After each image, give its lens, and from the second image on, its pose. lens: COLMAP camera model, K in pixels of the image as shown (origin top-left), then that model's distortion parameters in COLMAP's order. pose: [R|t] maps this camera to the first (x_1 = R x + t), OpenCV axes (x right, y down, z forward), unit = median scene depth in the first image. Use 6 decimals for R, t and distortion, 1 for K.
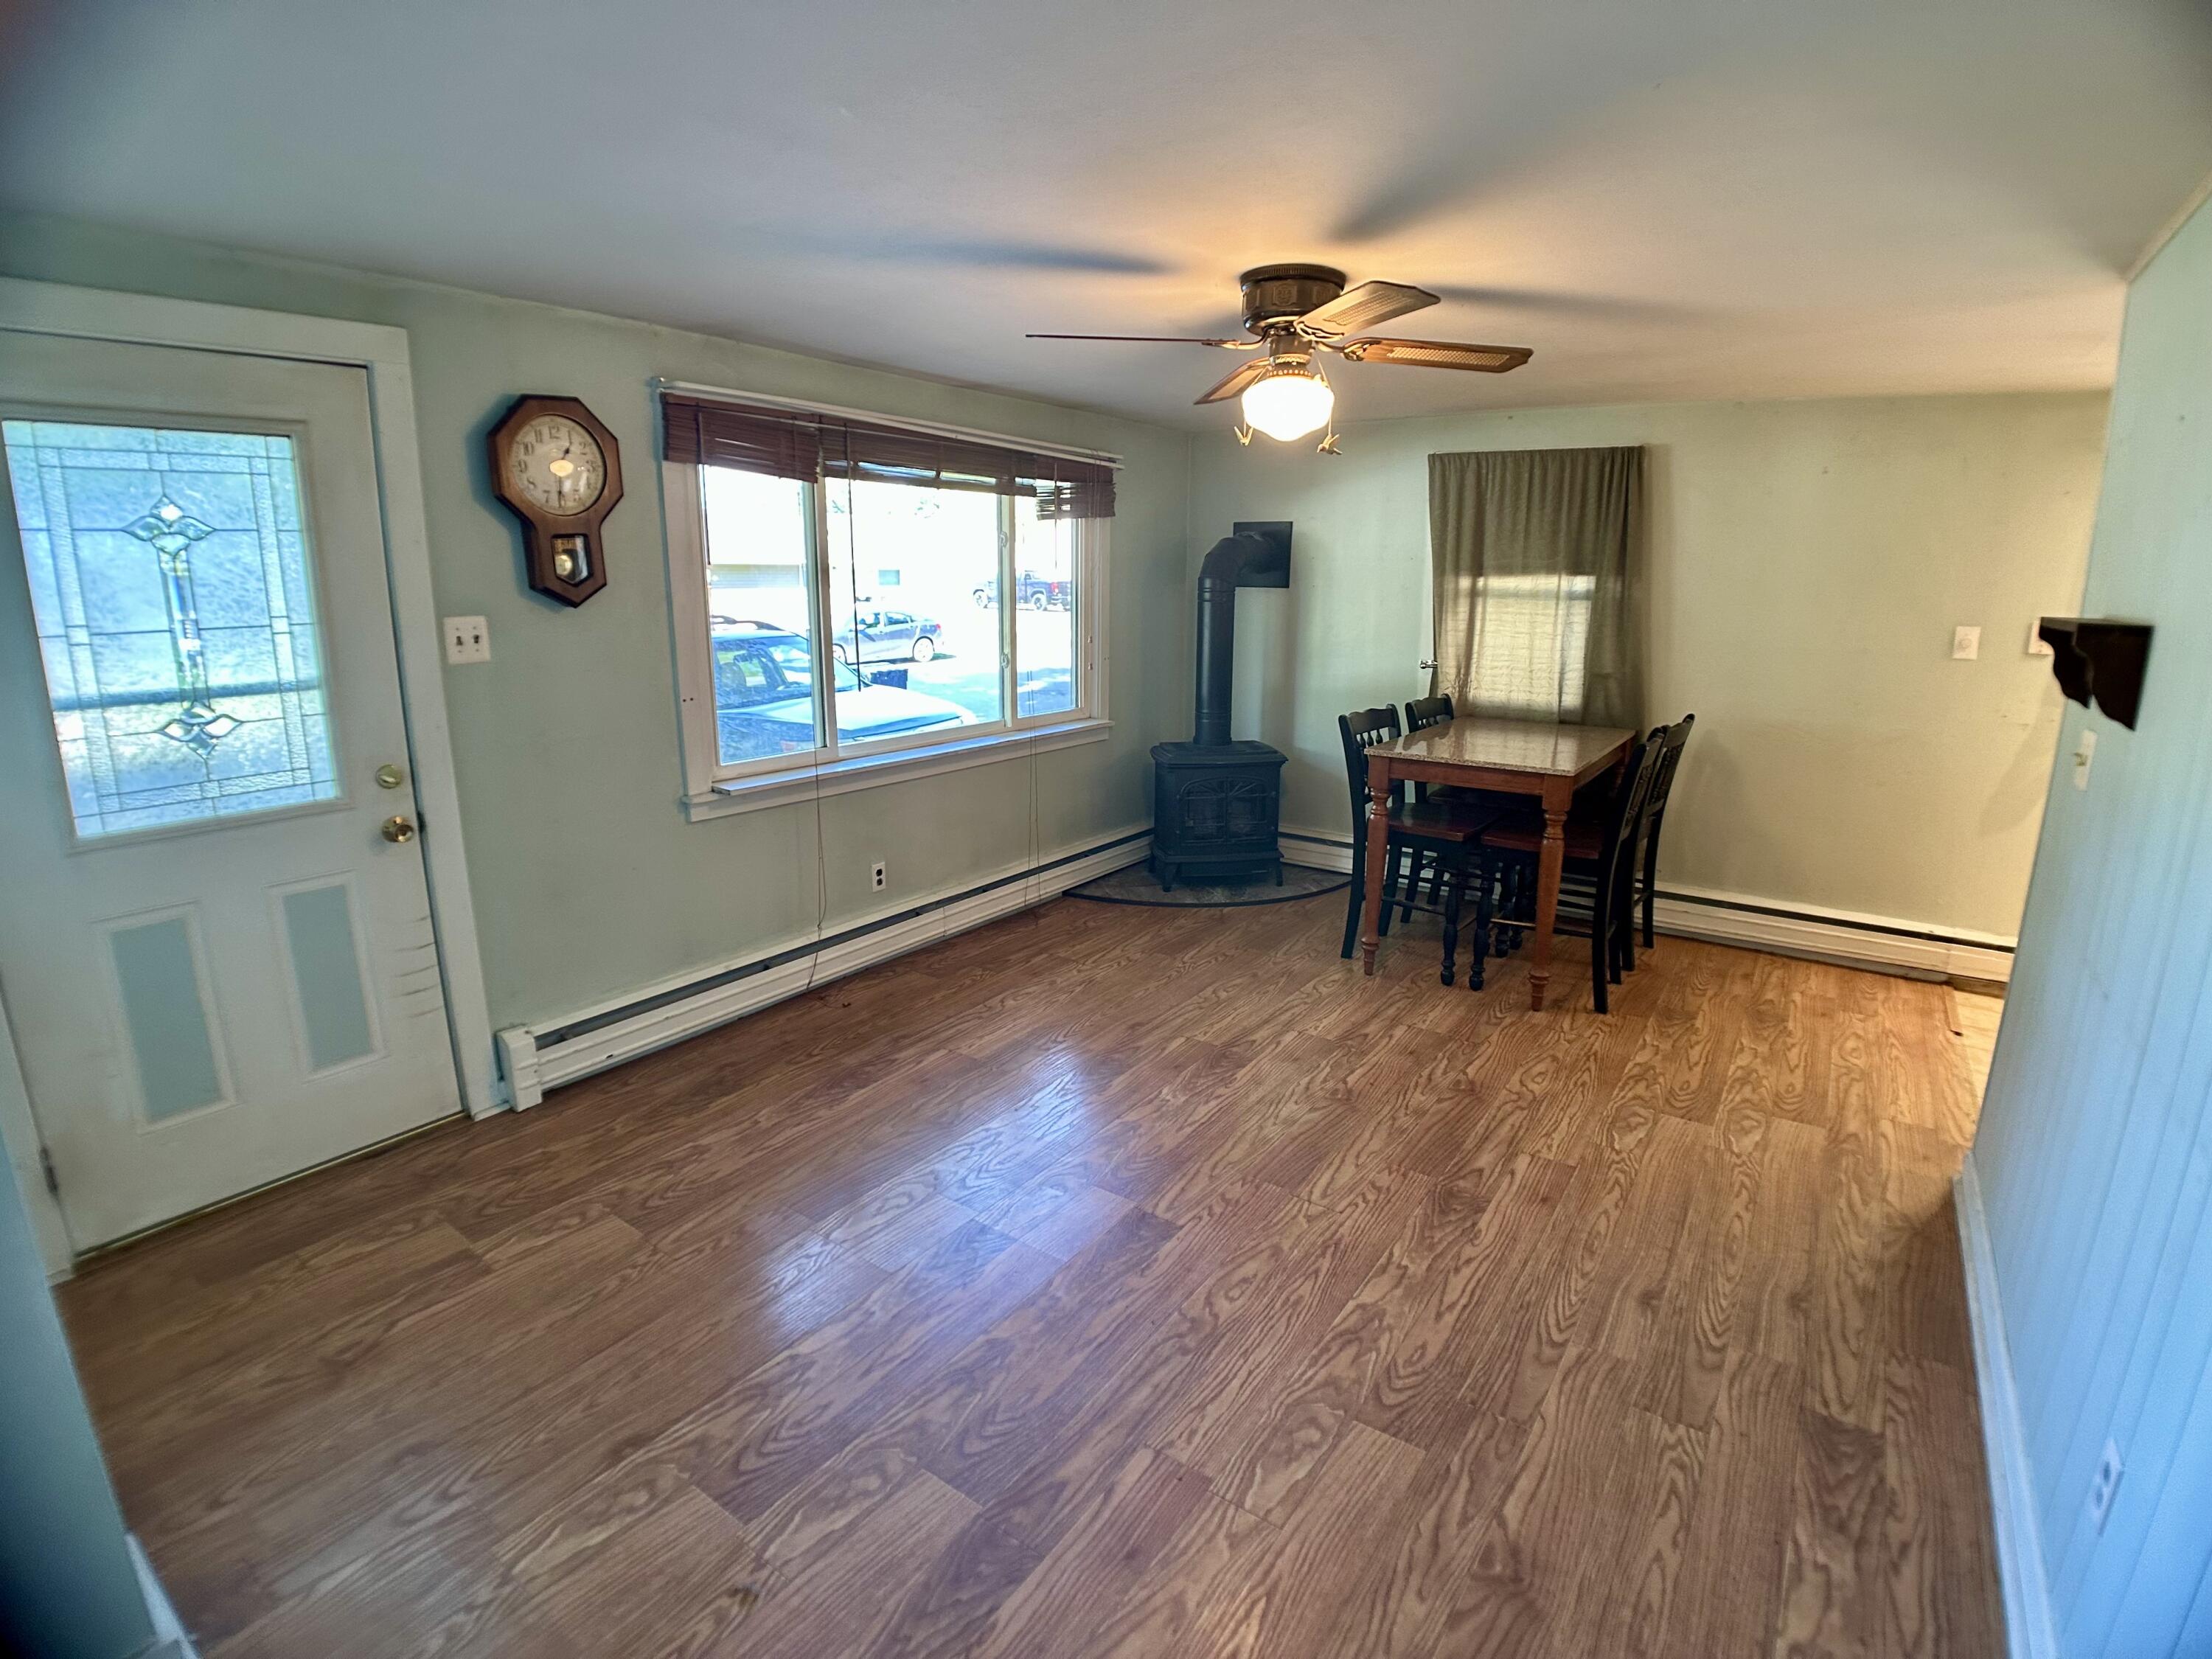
lens RADIAL K [[1062.7, 0, 1123.8], [0, 1062.7, 828.0], [0, 0, 1]] dist [-0.072216, 0.003014]
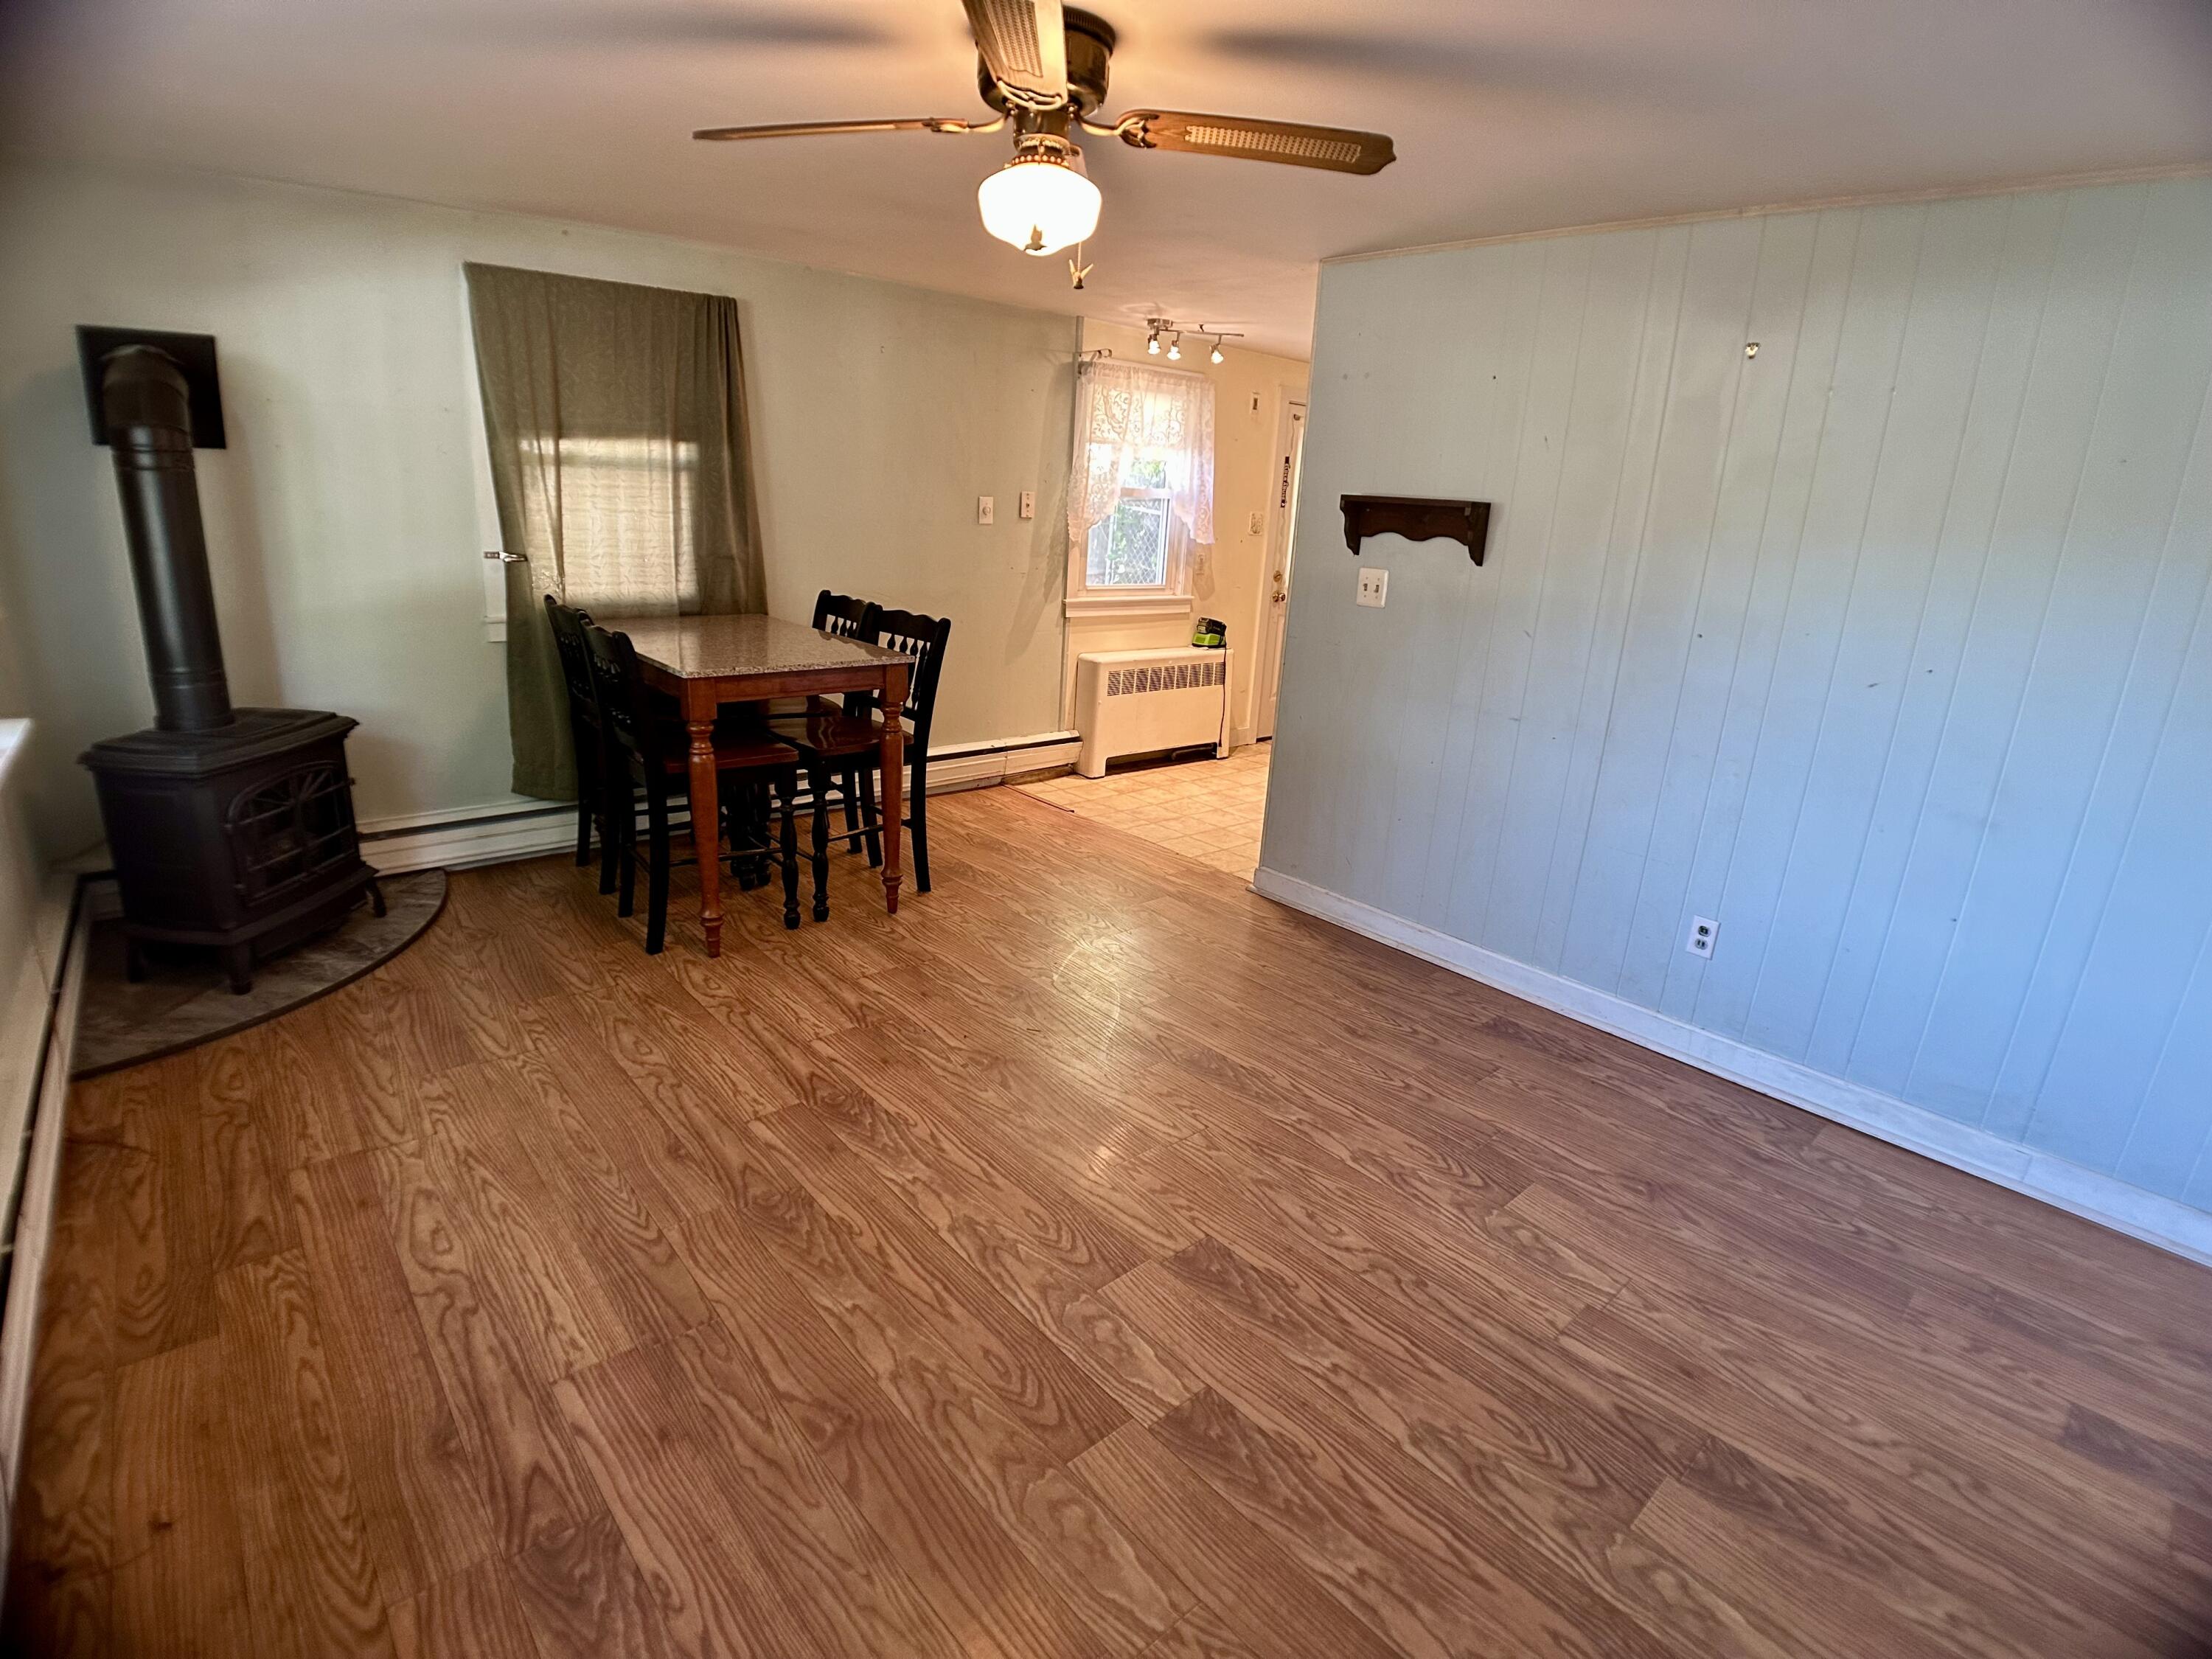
lens RADIAL K [[1062.7, 0, 1102.8], [0, 1062.7, 832.0], [0, 0, 1]] dist [-0.072216, 0.003014]
pose [[0.241297, -0.286469, 0.927206, -0.484459], [0.172815, 0.952851, 0.249418, -0.115822], [-0.954940, 0.100051, 0.279426, 0.599140]]
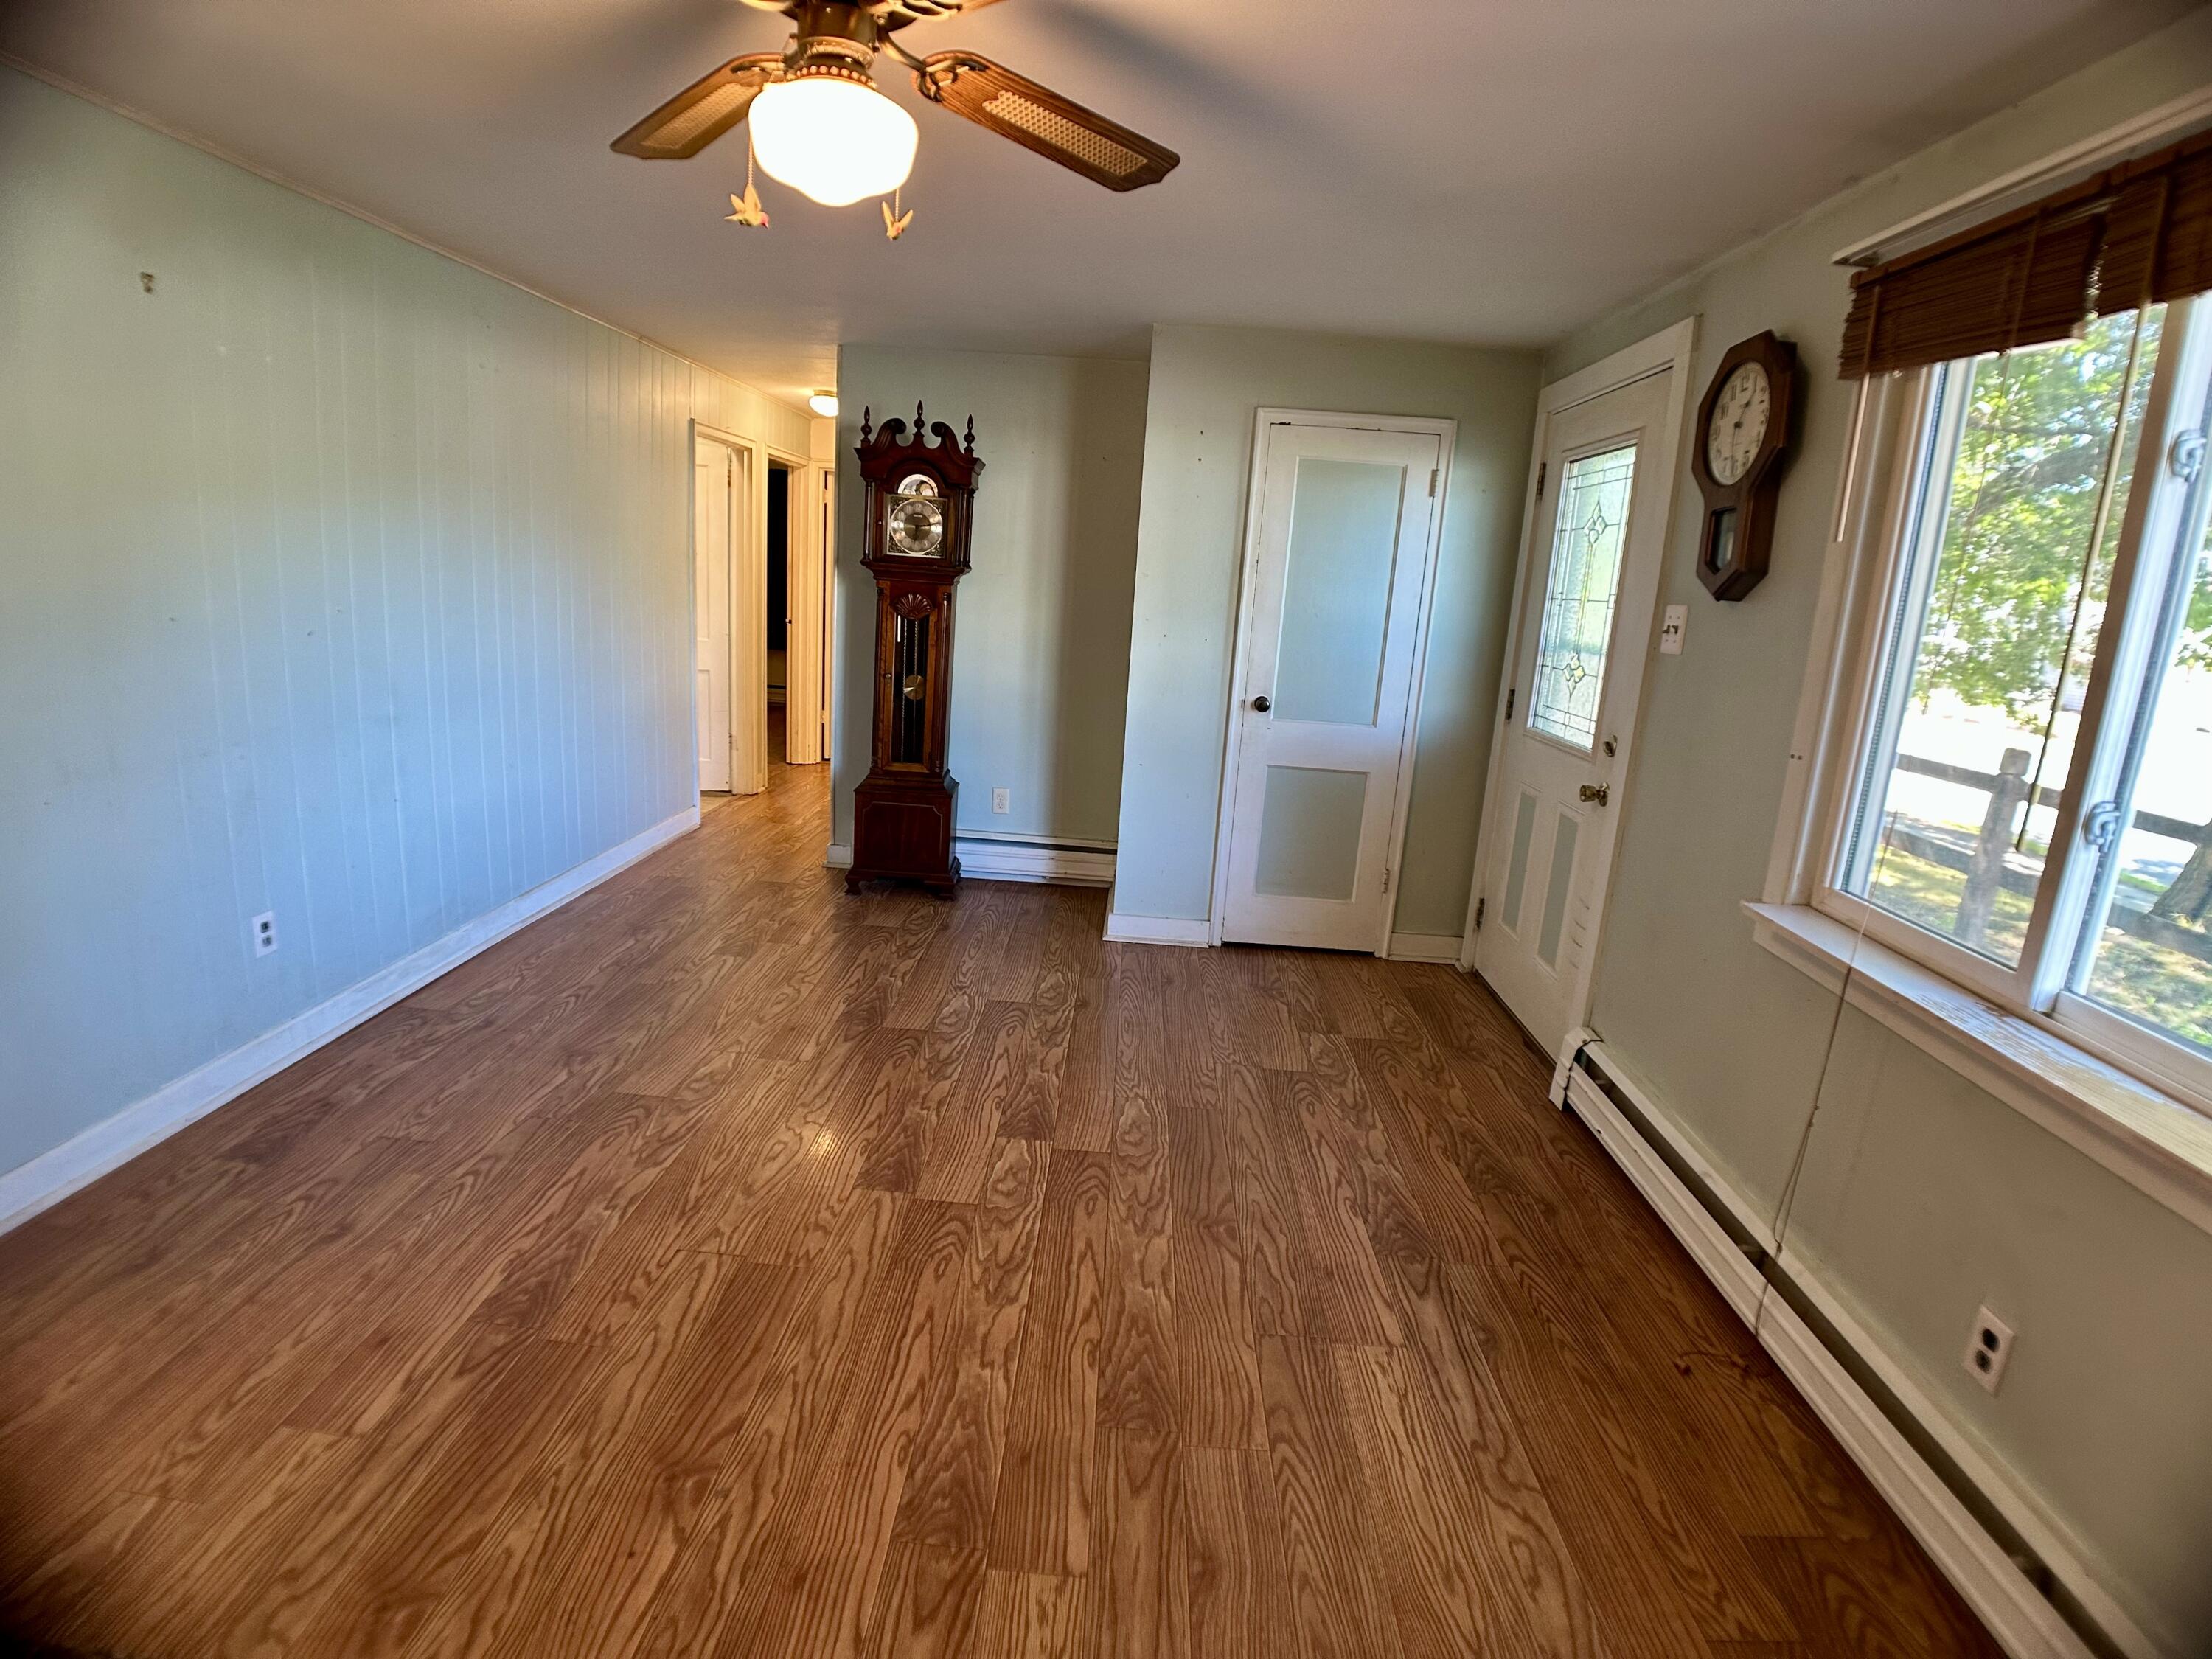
lens RADIAL K [[1062.7, 0, 1100.7], [0, 1062.7, 814.2], [0, 0, 1]] dist [-0.072216, 0.003014]
pose [[-0.841243, 0.056821, -0.537664, 0.262441], [-0.193216, 0.897195, 0.397127, -0.248420], [0.504954, 0.437965, -0.743780, 1.227047]]
